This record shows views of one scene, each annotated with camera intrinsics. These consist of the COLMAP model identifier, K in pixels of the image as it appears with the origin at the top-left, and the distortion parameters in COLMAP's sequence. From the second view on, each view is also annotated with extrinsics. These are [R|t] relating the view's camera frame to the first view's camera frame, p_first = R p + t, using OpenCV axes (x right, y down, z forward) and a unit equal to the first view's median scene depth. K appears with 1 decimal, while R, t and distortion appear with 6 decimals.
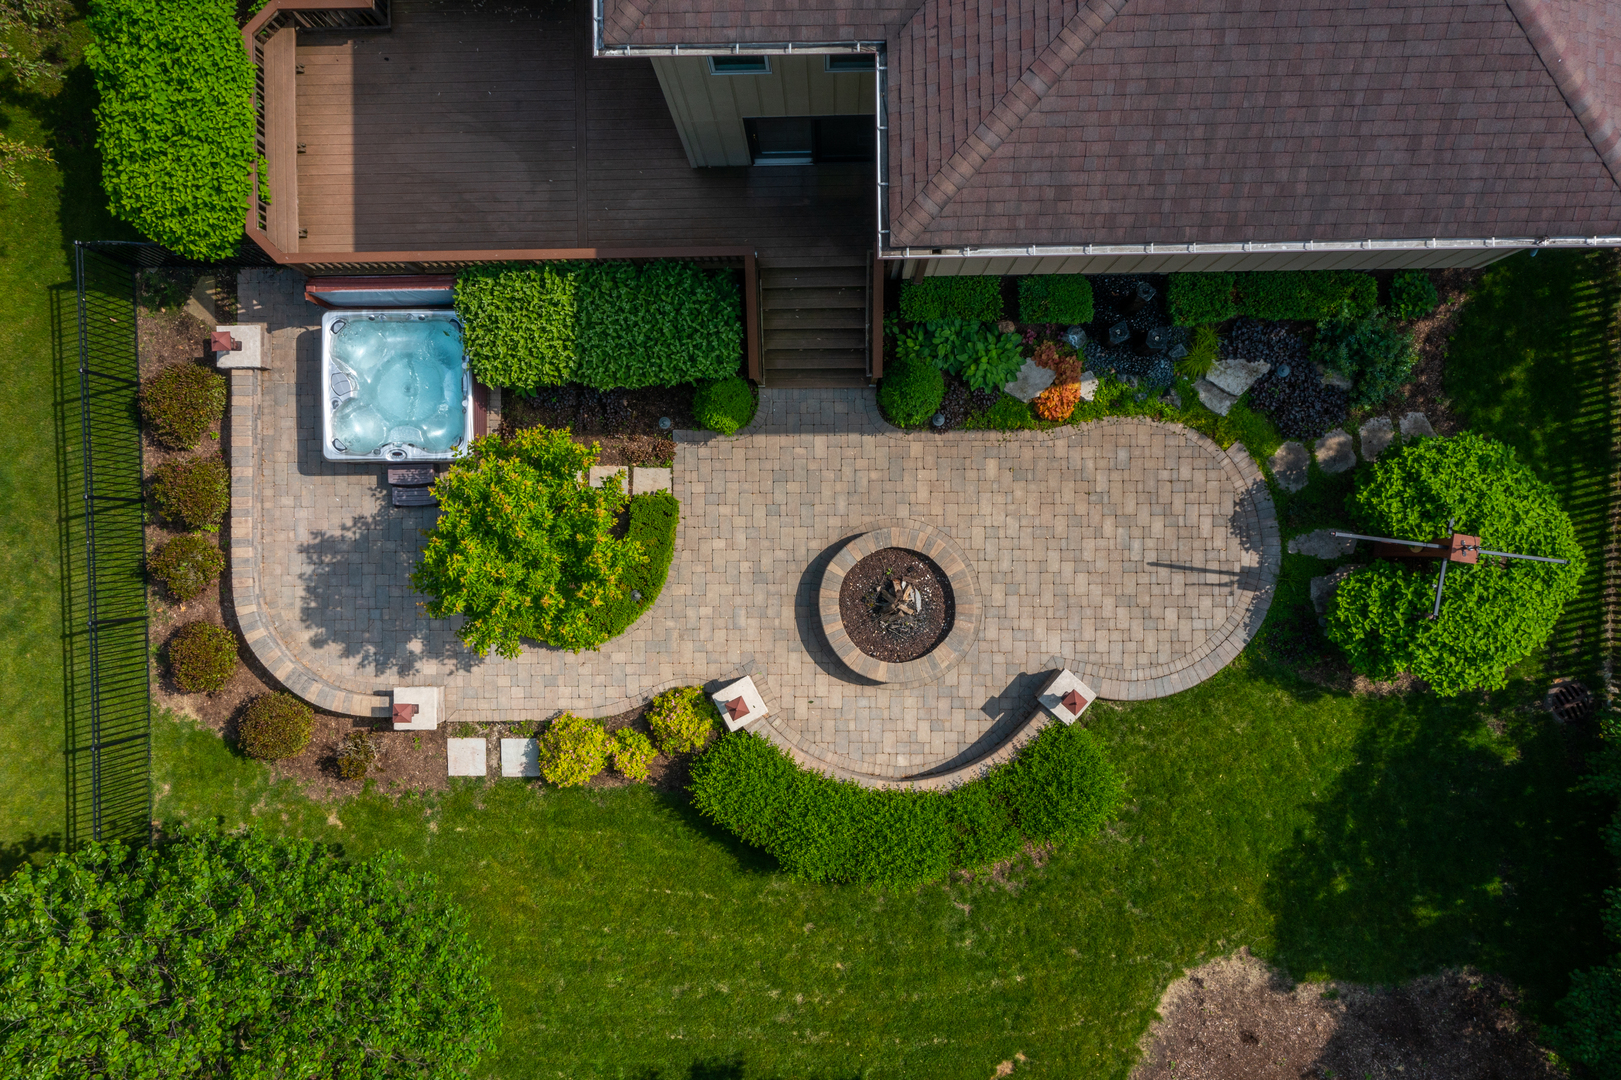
lens RADIAL K [[1329.0, 0, 810.5], [0, 1329.0, 540.0], [0, 0, 1]] dist [0.008622, -0.000198]
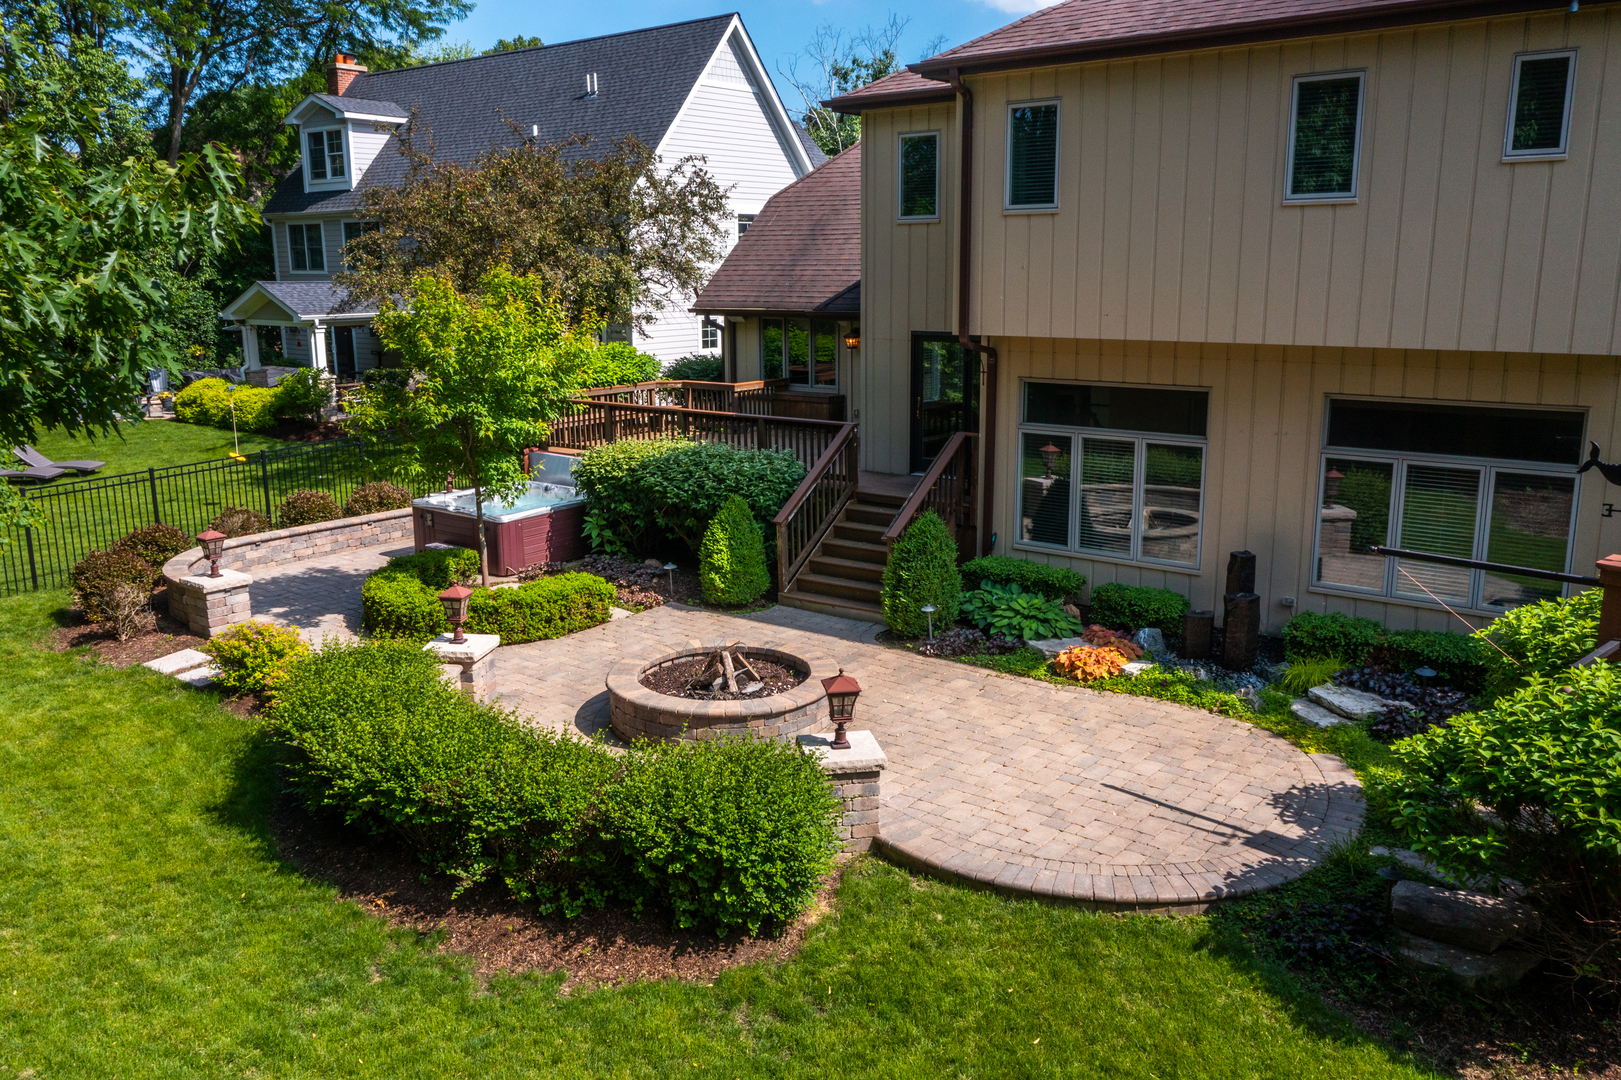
lens RADIAL K [[1329.0, 0, 810.5], [0, 1329.0, 540.0], [0, 0, 1]] dist [0.008622, -0.000198]
pose [[0.780209, 0.128116, -0.612258, 0.491441], [-0.625517, 0.162082, -0.763189, 0.513809], [0.001459, 0.978425, 0.206596, 0.781448]]
